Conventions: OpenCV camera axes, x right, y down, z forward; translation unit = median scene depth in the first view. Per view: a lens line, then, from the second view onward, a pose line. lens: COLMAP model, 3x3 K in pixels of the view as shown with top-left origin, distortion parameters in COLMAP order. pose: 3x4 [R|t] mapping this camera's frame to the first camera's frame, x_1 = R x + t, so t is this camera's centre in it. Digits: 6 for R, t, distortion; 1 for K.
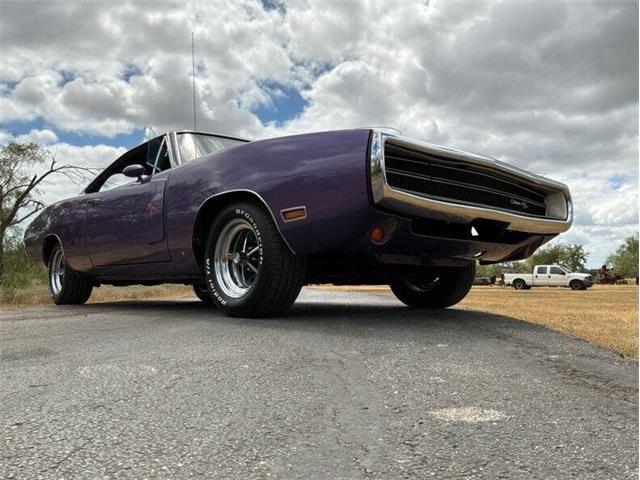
lens RADIAL K [[530.4, 0, 315.6], [0, 530.4, 239.1], [0, 0, 1]] dist [0.072816, -0.138339]
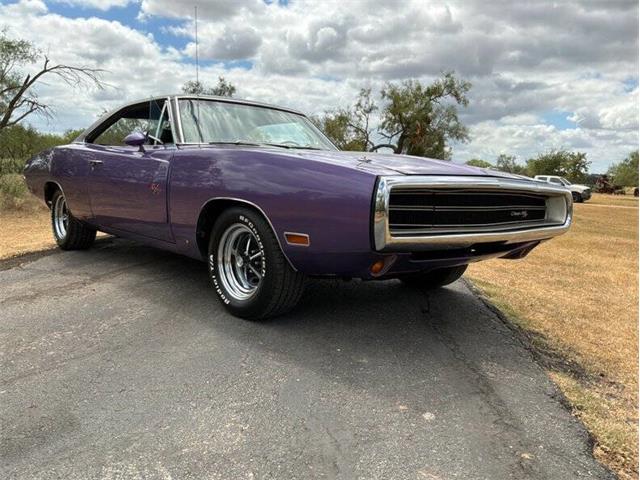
lens RADIAL K [[530.4, 0, 315.6], [0, 530.4, 239.1], [0, 0, 1]] dist [0.072816, -0.138339]
pose [[0.999179, 0.039925, 0.006920, -0.007608], [-0.040505, 0.979454, 0.197559, -0.157613], [0.001110, -0.197677, 0.980267, -0.001085]]
